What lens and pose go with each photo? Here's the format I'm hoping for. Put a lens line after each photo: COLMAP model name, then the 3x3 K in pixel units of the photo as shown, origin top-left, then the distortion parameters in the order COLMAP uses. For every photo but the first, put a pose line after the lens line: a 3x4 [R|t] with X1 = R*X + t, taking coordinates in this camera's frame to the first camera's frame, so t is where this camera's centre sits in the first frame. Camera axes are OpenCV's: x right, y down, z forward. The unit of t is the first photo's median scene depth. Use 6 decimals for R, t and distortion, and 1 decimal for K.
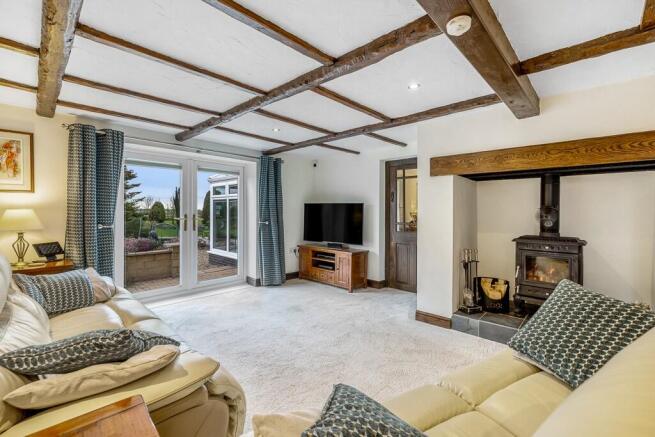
lens RADIAL K [[284.1, 0, 328.9], [0, 284.1, 212.4], [0, 0, 1]] dist [-0.002298, -0.000338]
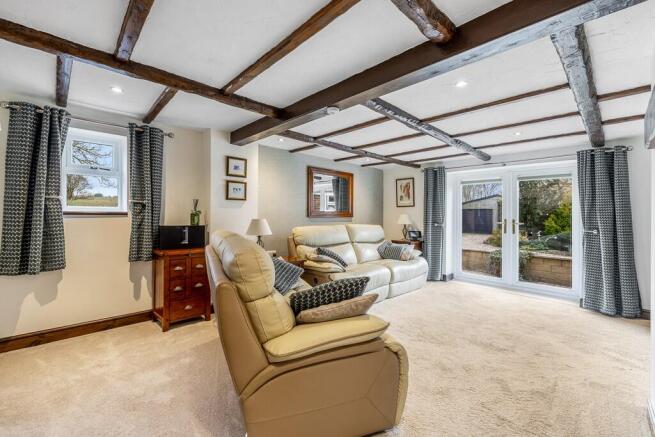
lens RADIAL K [[284.1, 0, 328.8], [0, 284.1, 216.4], [0, 0, 1]] dist [-0.002298, -0.000338]
pose [[-0.045479, -0.004129, -0.998957, 0.906177], [-0.023443, 0.999720, -0.003065, 0.019587], [0.998690, 0.023279, -0.045563, 0.427505]]
